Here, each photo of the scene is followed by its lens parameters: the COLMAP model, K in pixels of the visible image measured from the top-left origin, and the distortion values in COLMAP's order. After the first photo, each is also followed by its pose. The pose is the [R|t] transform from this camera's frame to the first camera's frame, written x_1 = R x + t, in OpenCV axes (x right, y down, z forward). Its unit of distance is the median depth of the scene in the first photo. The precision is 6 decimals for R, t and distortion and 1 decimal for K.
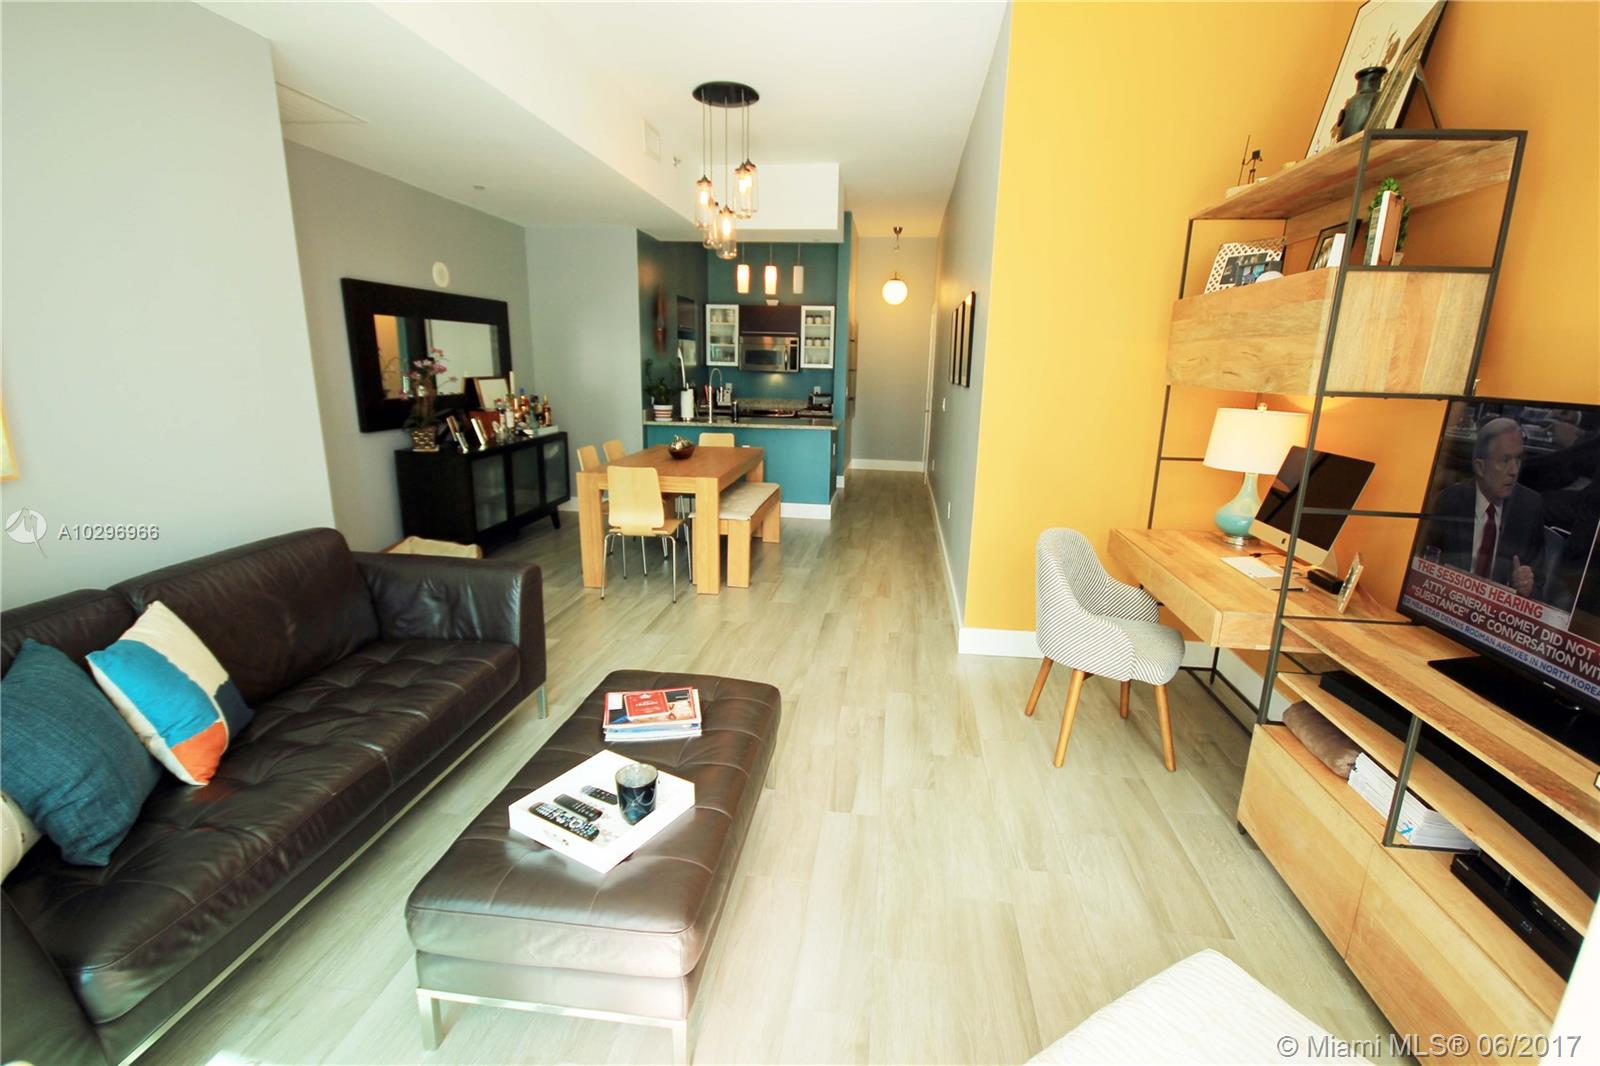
lens RADIAL K [[741.4, 0, 796.6], [0, 741.4, 535.4], [0, 0, 1]] dist [0.012110, -0.010282]
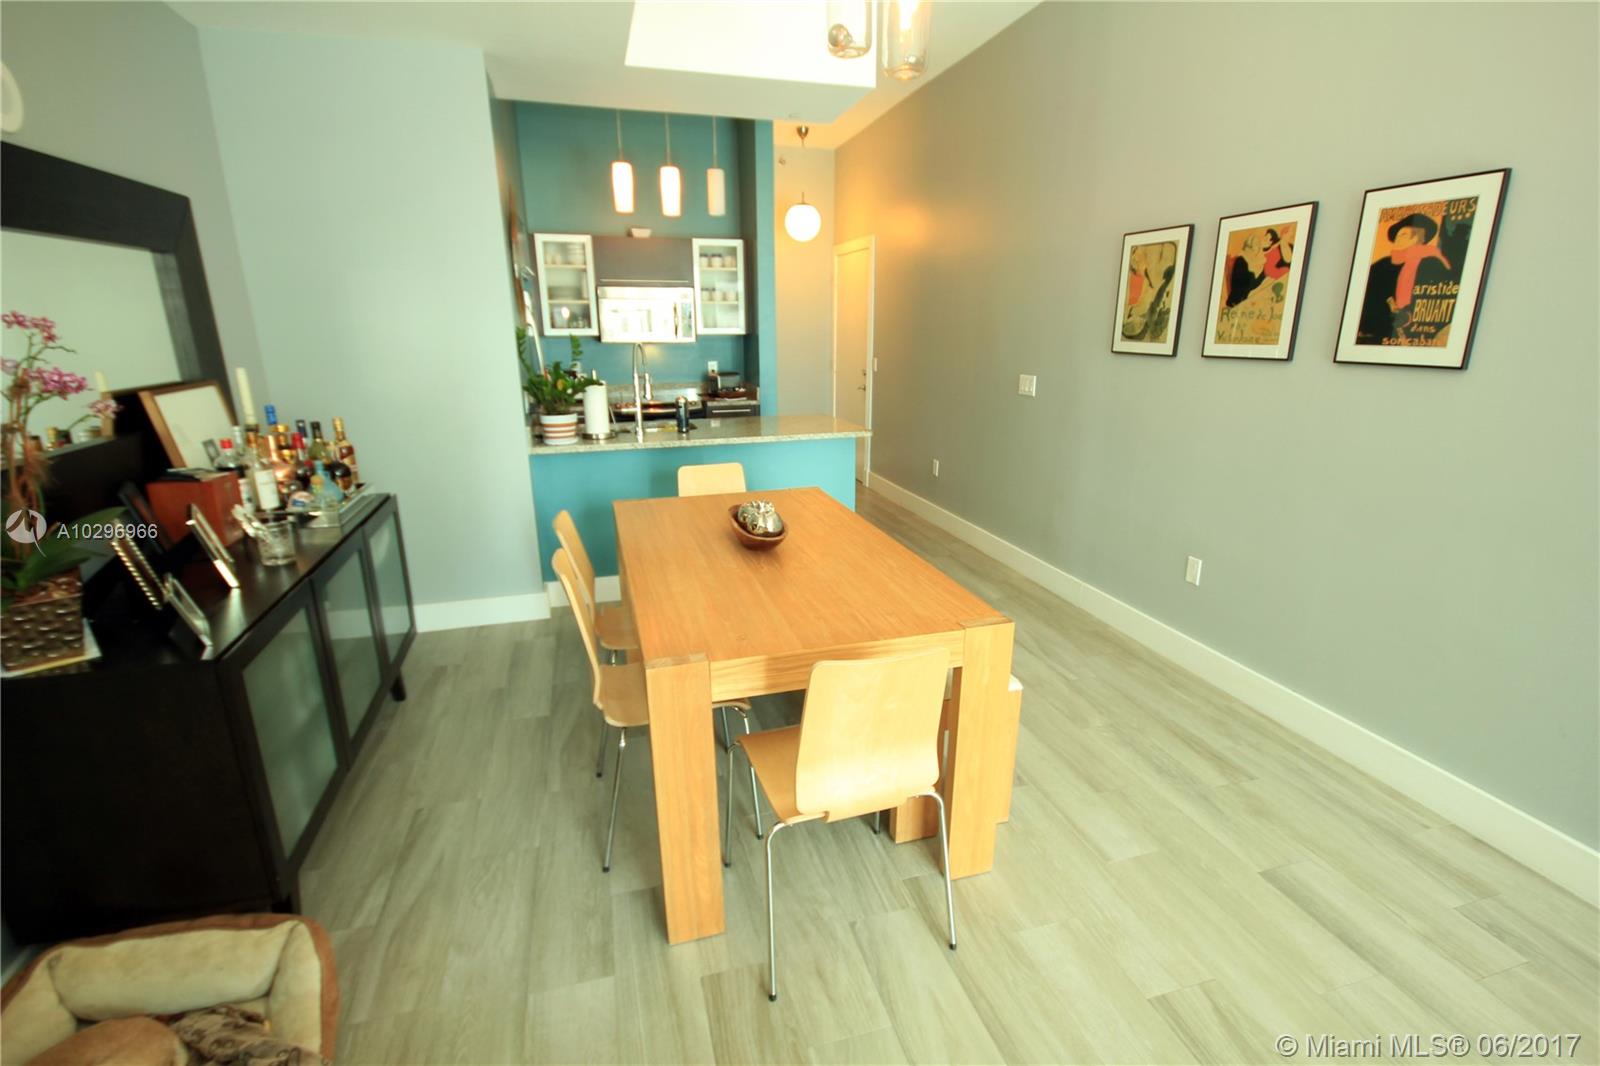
lens RADIAL K [[741.4, 0, 799.4], [0, 741.4, 544.2], [0, 0, 1]] dist [0.012110, -0.010282]
pose [[0.915771, -0.136604, 0.377760, -0.239038], [0.112857, 0.990019, 0.084417, -0.110303], [-0.385521, -0.034674, 0.922047, 0.442225]]
